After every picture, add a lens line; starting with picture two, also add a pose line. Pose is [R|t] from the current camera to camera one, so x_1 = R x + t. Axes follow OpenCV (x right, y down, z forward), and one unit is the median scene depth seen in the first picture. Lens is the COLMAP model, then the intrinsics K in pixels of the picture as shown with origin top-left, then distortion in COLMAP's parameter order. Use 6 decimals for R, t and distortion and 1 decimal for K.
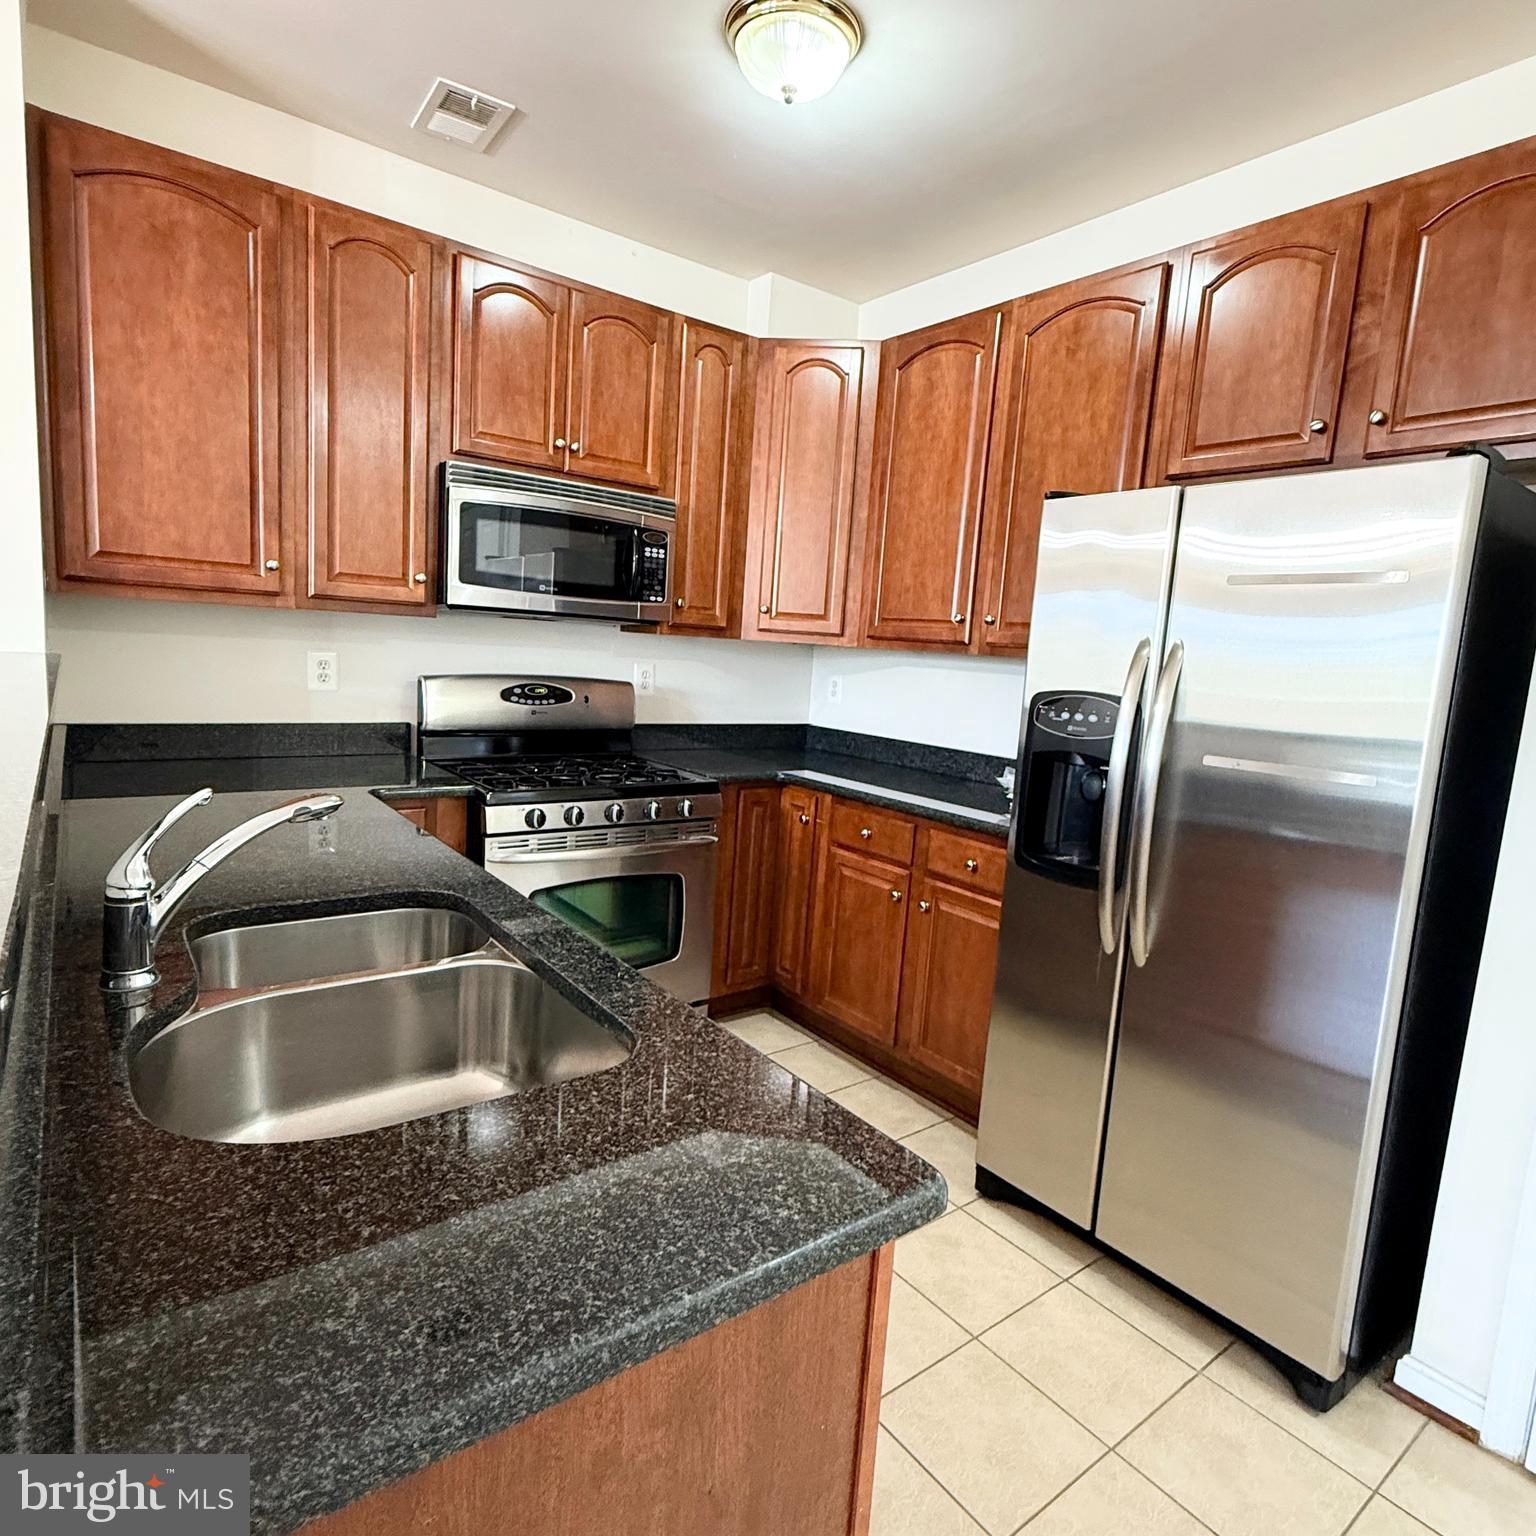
lens RADIAL K [[907.2, 0, 768.0], [0, 907.2, 768.0], [0, 0, 1]] dist [0.002352, 0.001290]
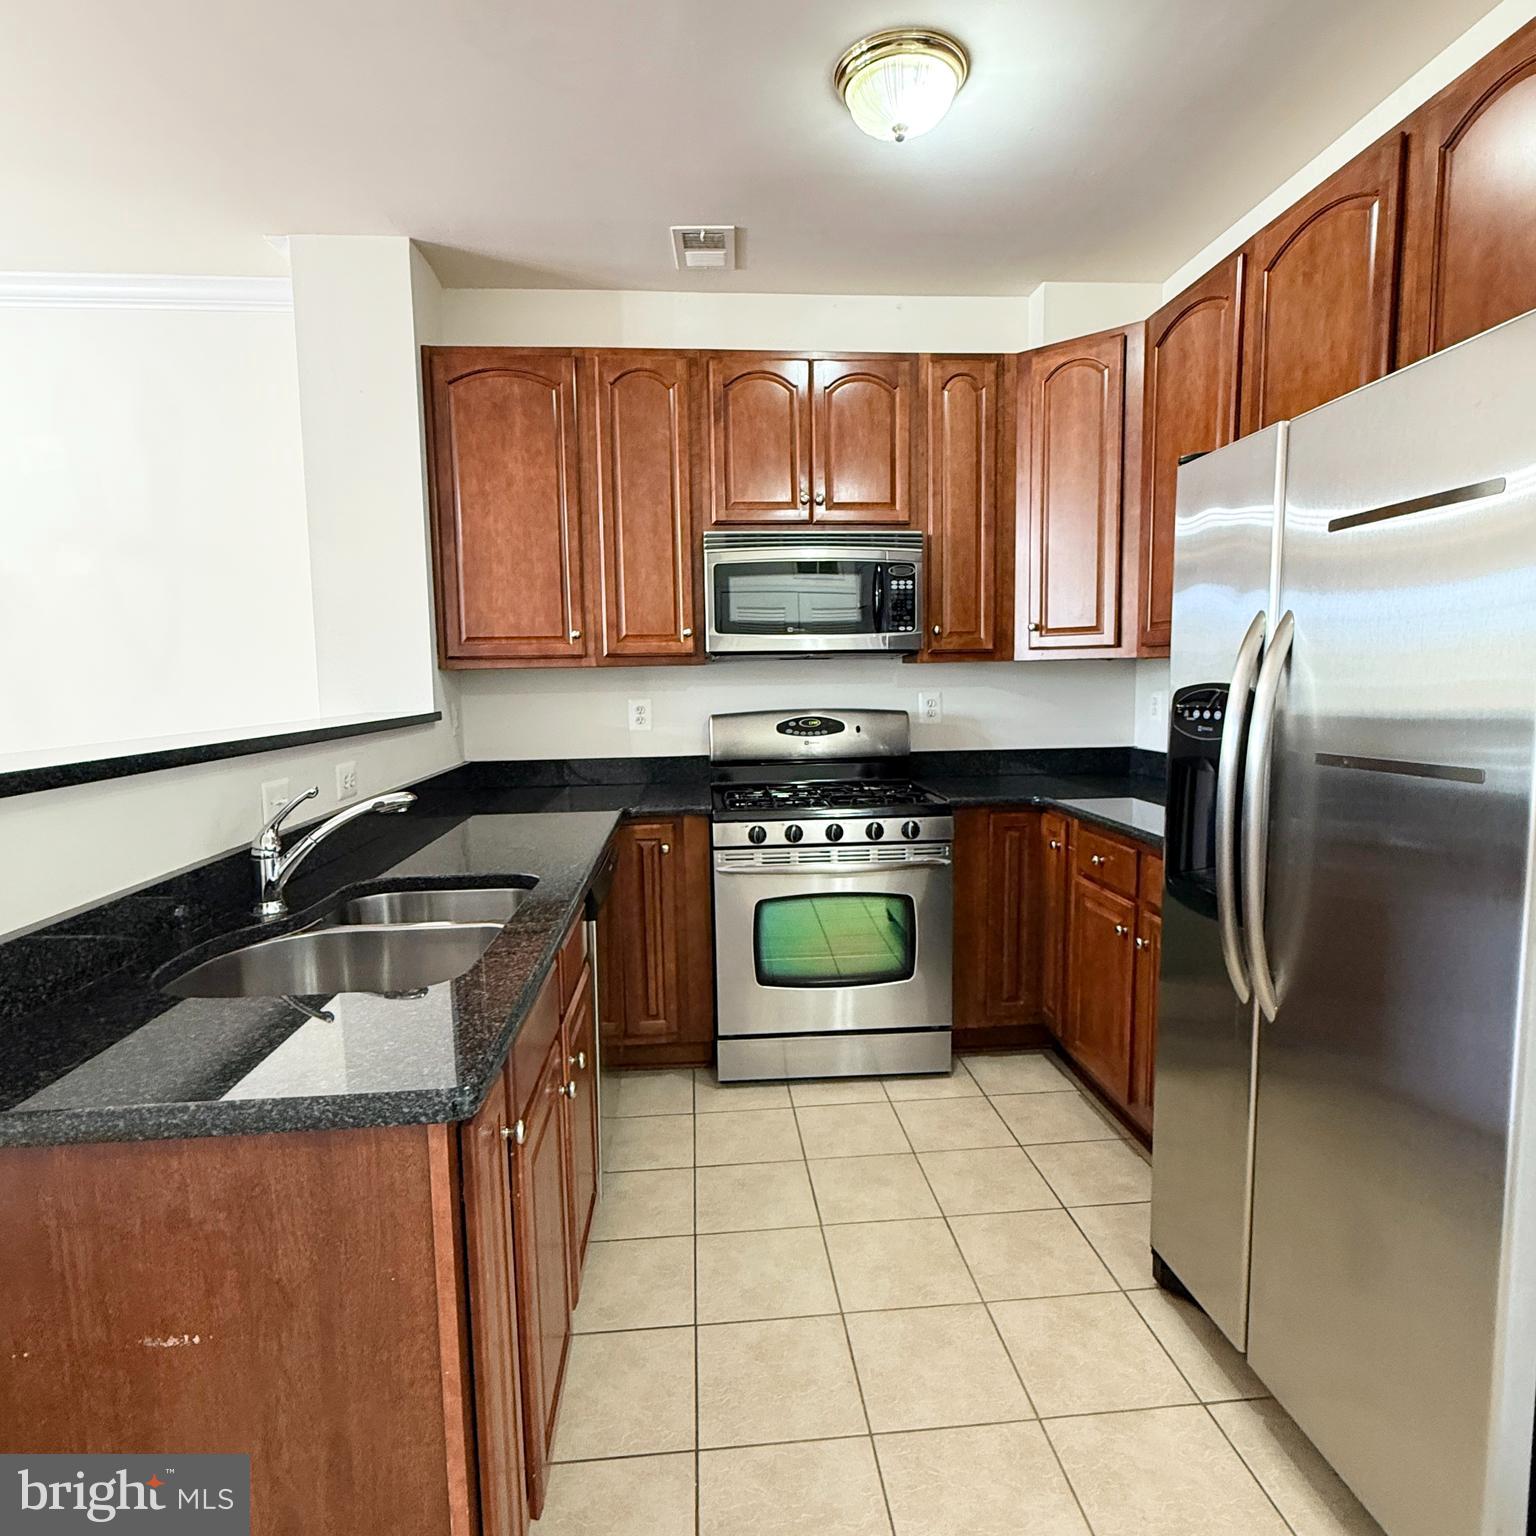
lens RADIAL K [[907.2, 0, 768.0], [0, 907.2, 768.0], [0, 0, 1]] dist [0.002352, 0.001290]
pose [[0.842201, -0.024130, -0.538624, 0.330813], [-0.002419, 0.998819, -0.048528, 0.025385], [0.539159, 0.042173, 0.841148, 0.058214]]
